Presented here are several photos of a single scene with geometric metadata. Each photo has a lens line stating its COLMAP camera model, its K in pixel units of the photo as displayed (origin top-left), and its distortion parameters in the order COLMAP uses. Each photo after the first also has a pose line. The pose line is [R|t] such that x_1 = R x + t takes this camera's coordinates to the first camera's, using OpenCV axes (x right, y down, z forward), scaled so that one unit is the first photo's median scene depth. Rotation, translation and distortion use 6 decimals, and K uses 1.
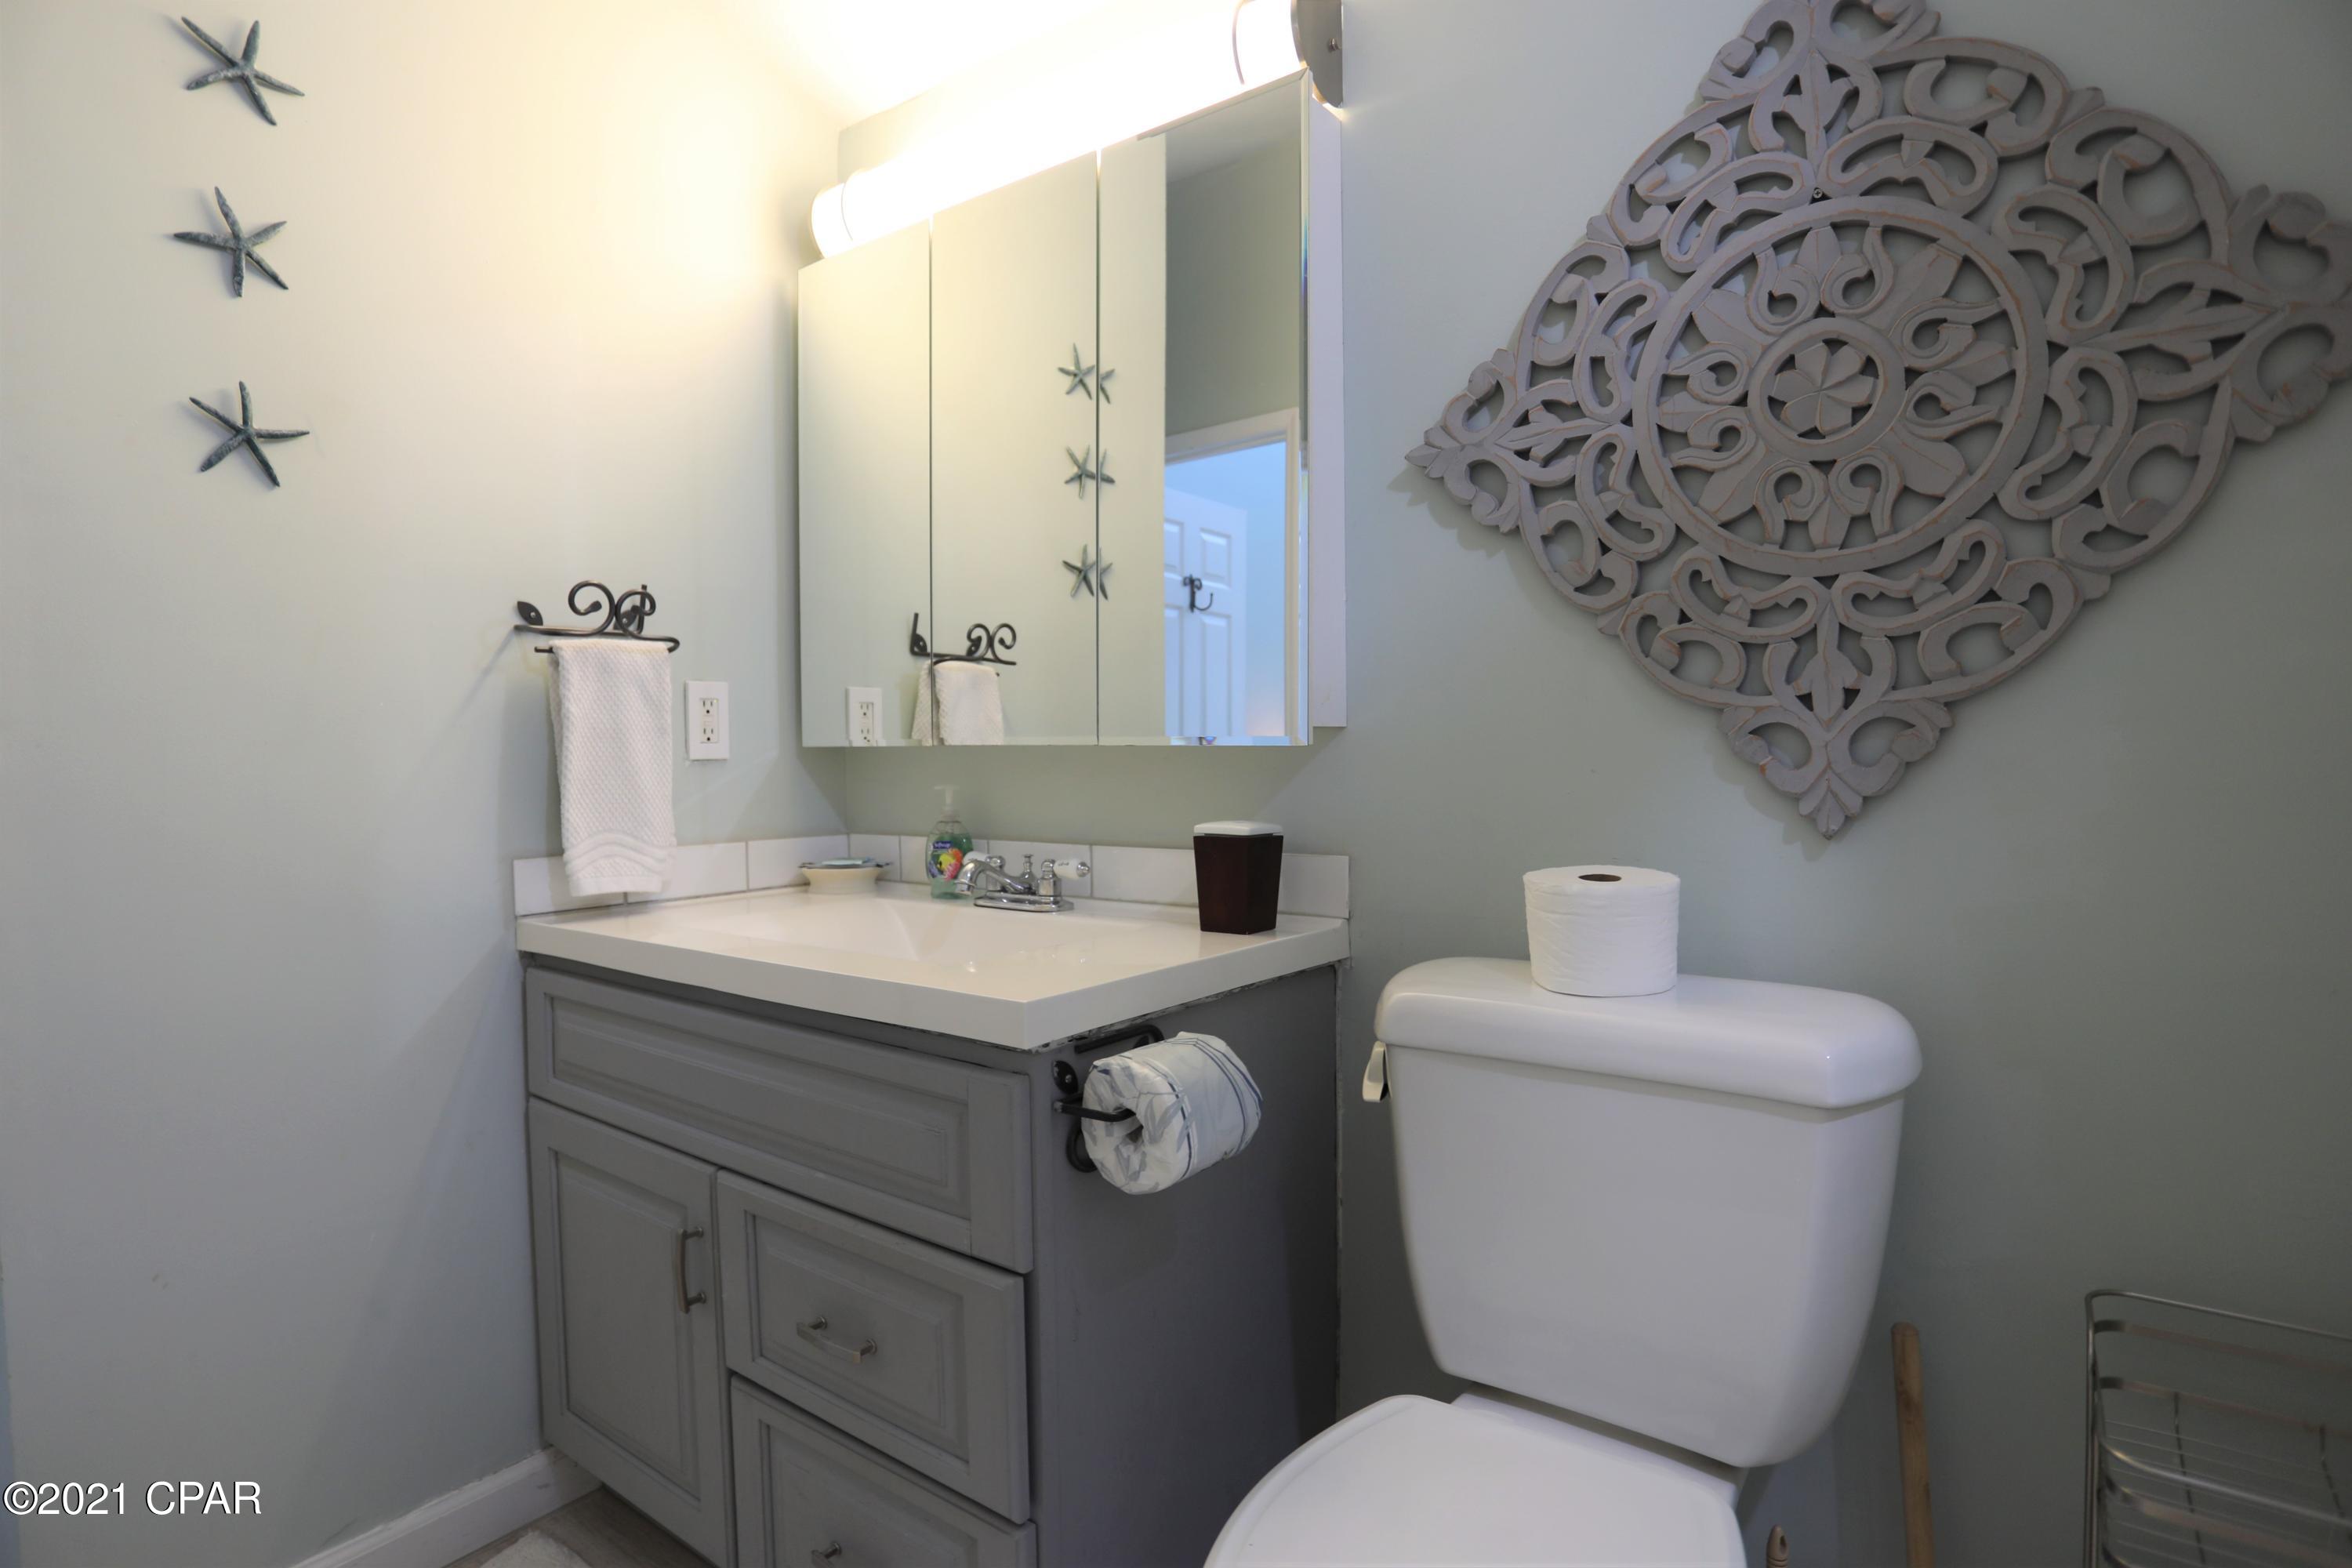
lens RADIAL K [[1179.1, 0, 1176.0], [0, 1179.1, 784.0], [0, 0, 1]] dist [-0.066813, 0.031994]
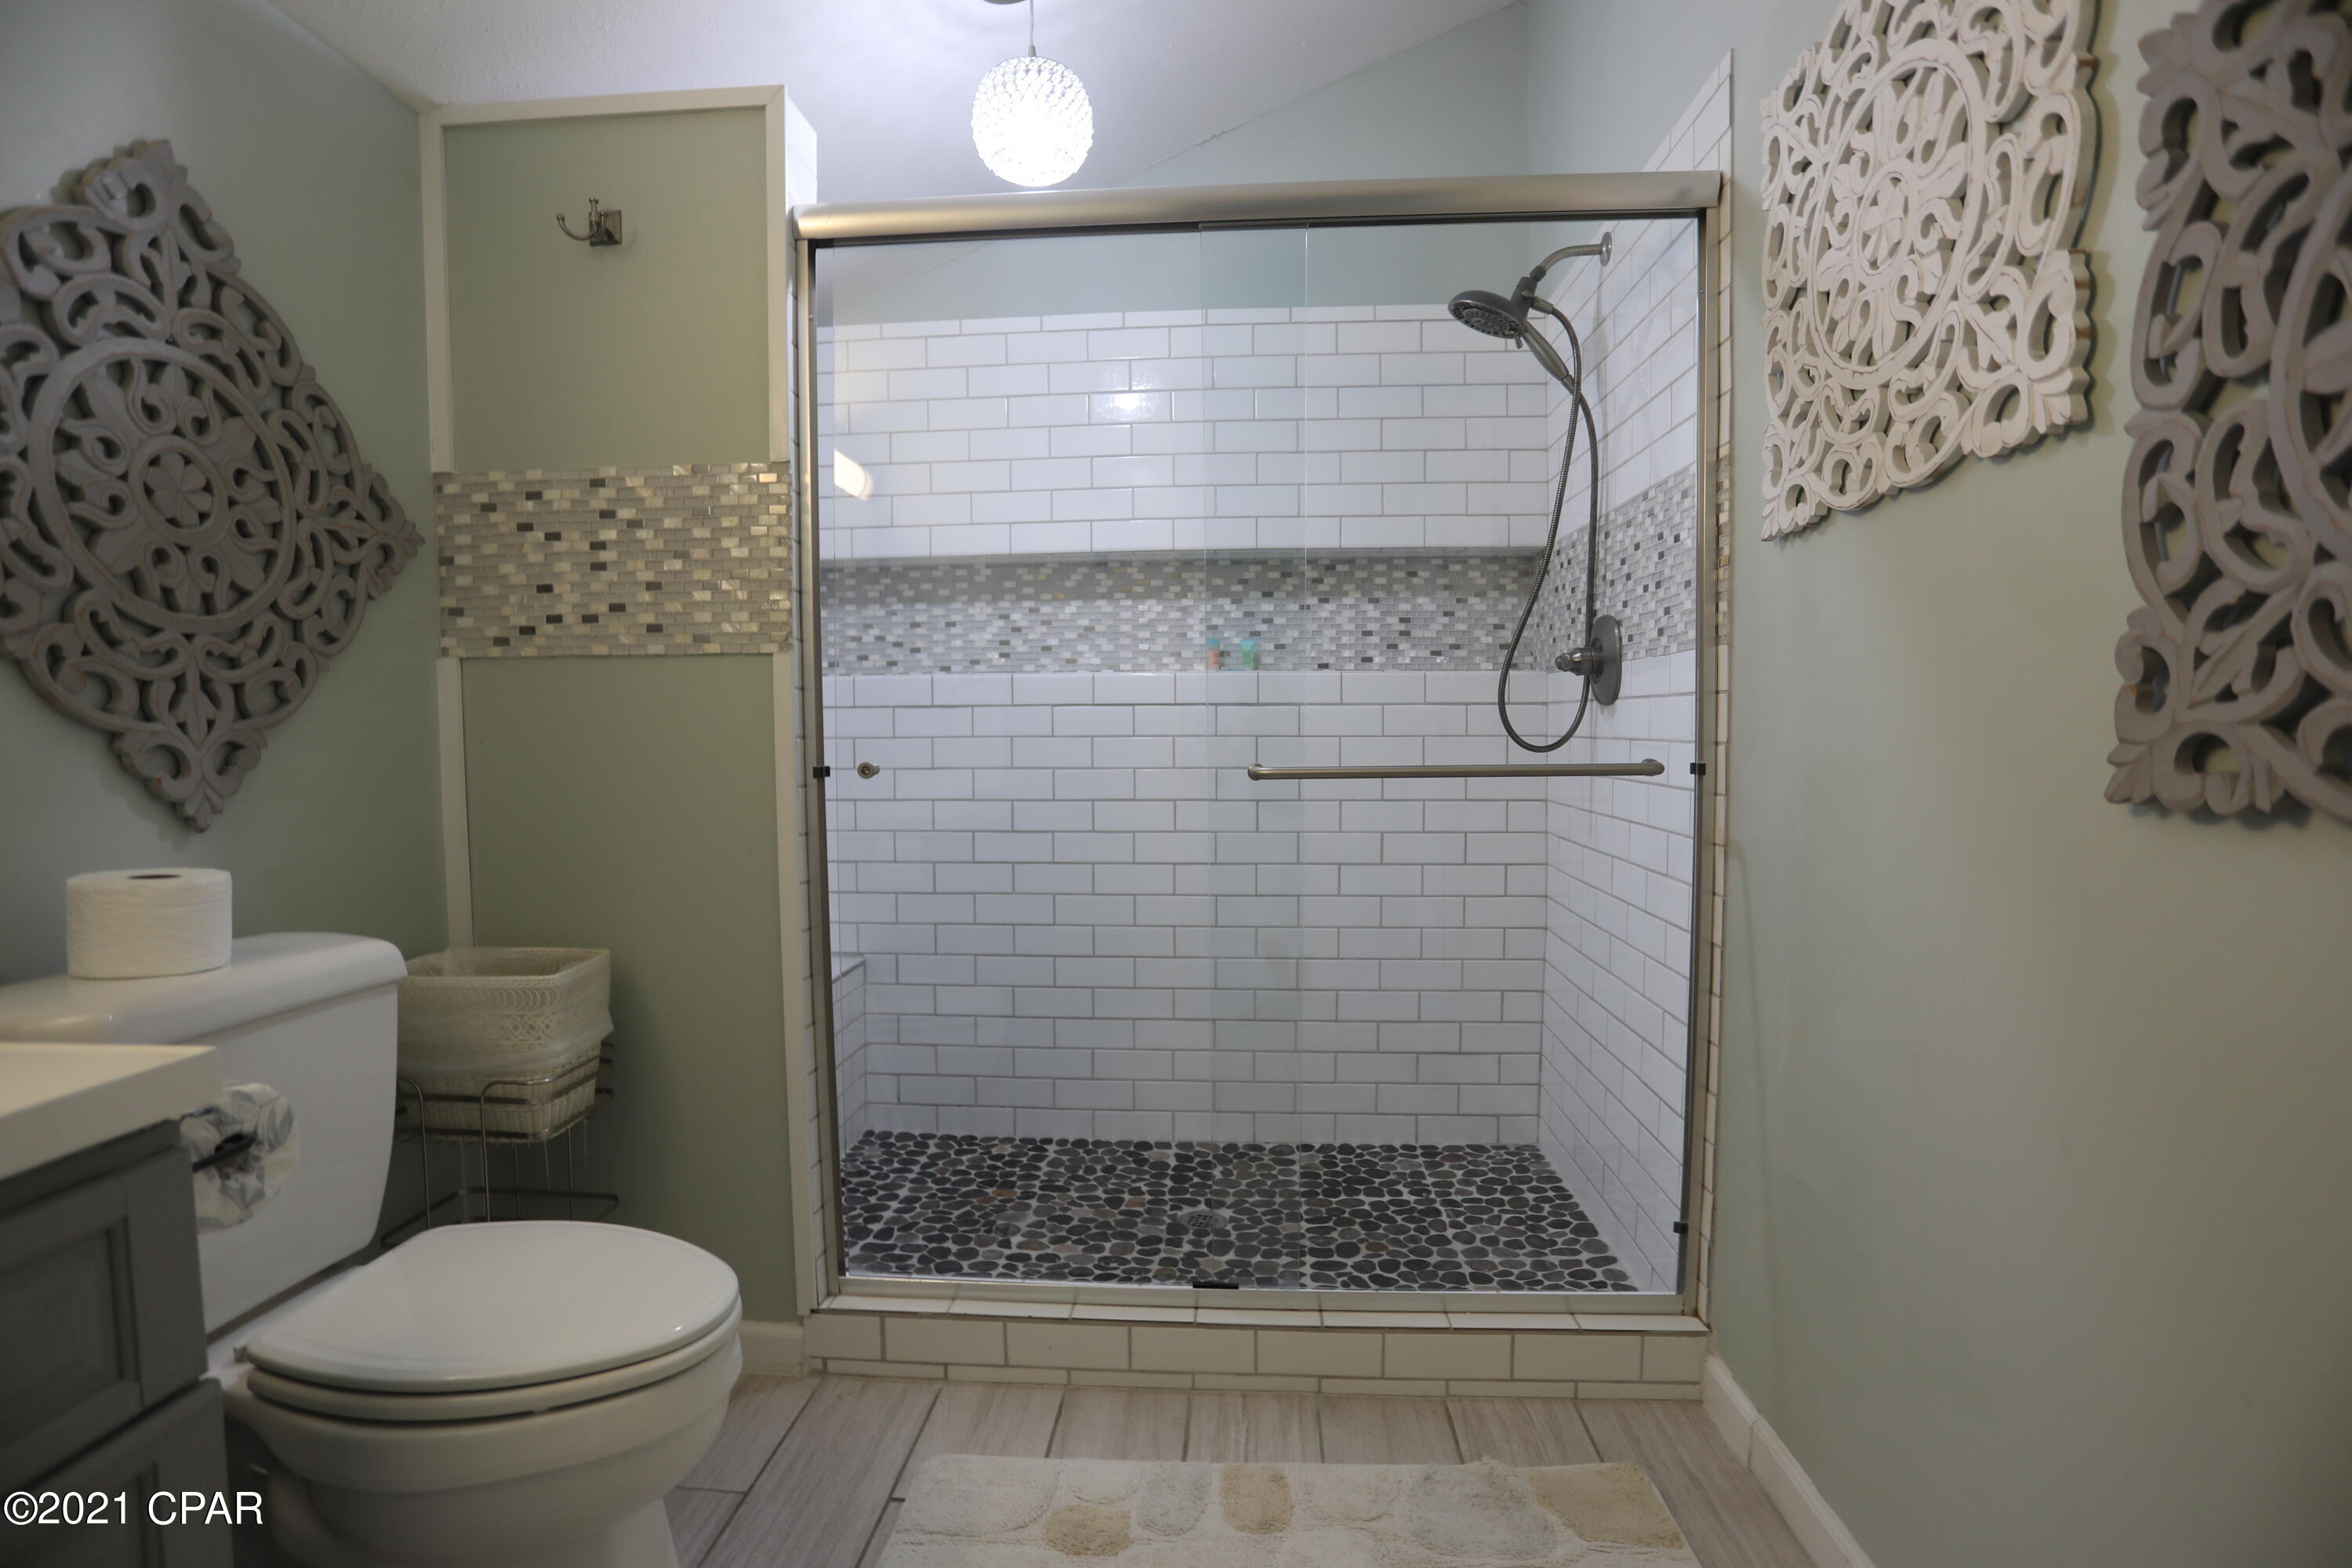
lens RADIAL K [[1179.1, 0, 1176.0], [0, 1179.1, 784.0], [0, 0, 1]] dist [-0.066813, 0.031994]
pose [[-0.540986, -0.026417, 0.840617, -1.119351], [0.036319, 0.997840, 0.054732, -0.037111], [-0.840247, 0.060140, -0.538858, 0.737189]]
